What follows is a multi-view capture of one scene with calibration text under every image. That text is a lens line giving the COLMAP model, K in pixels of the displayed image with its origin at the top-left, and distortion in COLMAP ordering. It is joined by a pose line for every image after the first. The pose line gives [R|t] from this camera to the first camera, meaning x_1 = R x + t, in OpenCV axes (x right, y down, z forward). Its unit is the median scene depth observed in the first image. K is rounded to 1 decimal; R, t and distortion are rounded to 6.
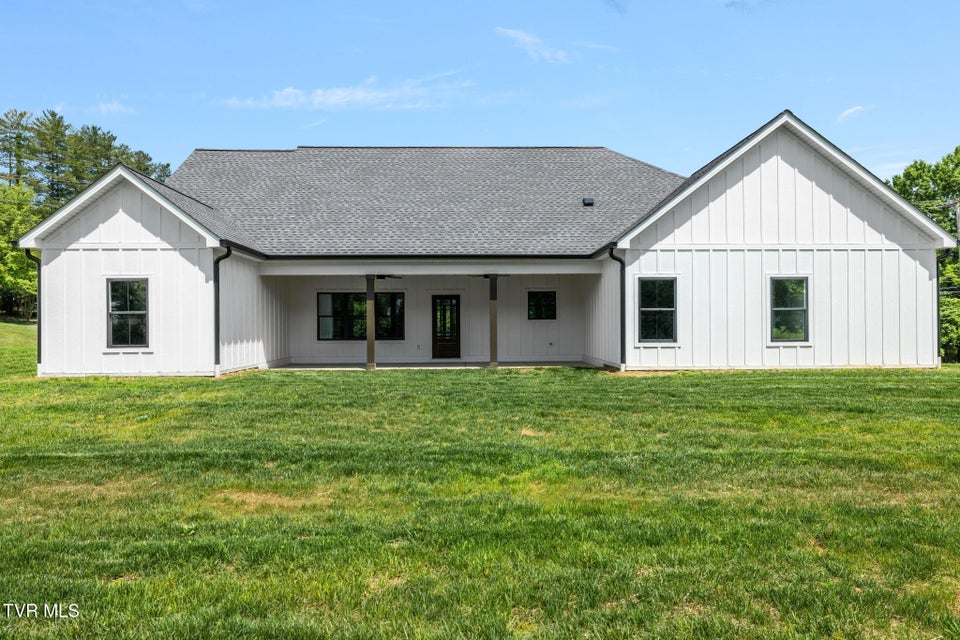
lens RADIAL K [[622.8, 0, 480.0], [0, 622.8, 320.0], [0, 0, 1]] dist [-0.000458, 0.000629]
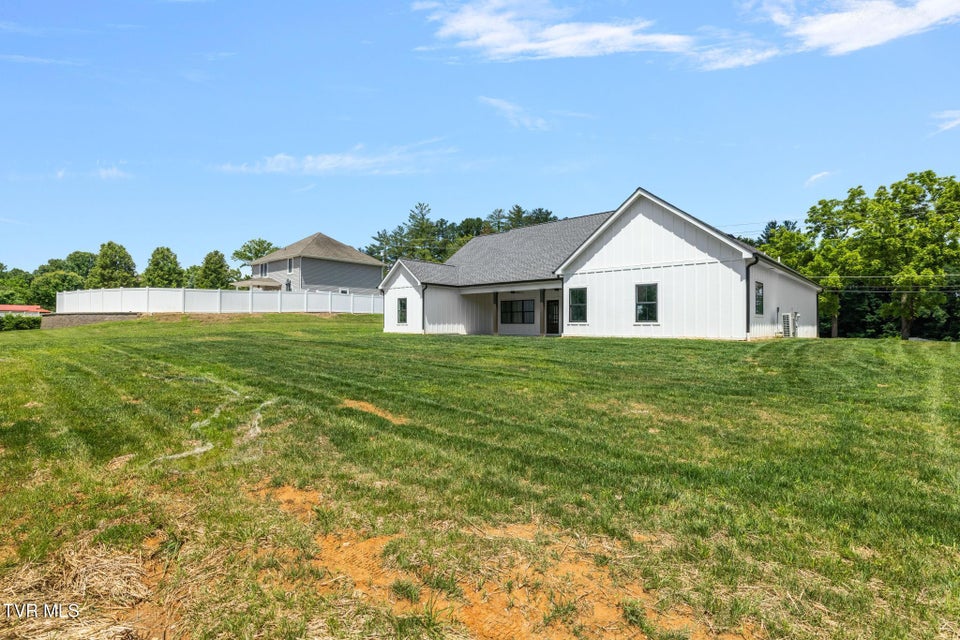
lens RADIAL K [[459.8, 0, 480.0], [0, 459.8, 320.0], [0, 0, 1]] dist [-0.000958, -0.000143]
pose [[0.713565, 0.000467, -0.700589, 1.043442], [-0.003151, 0.999992, -0.002544, 0.033470], [0.700582, 0.004023, 0.713561, -0.210793]]
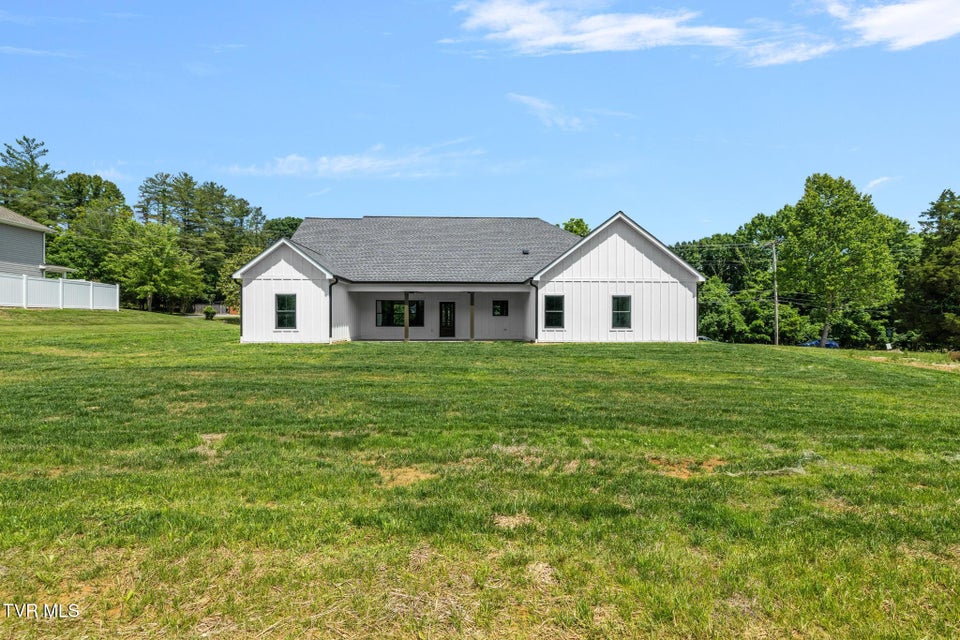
lens RADIAL K [[443.1, 0, 480.0], [0, 443.1, 320.0], [0, 0, 1]] dist [-0.001074, -0.000215]
pose [[0.999895, 0.007788, 0.012187, 0.033976], [-0.007912, 0.999917, 0.010184, -0.002655], [-0.012107, -0.010279, 0.999874, -0.389704]]
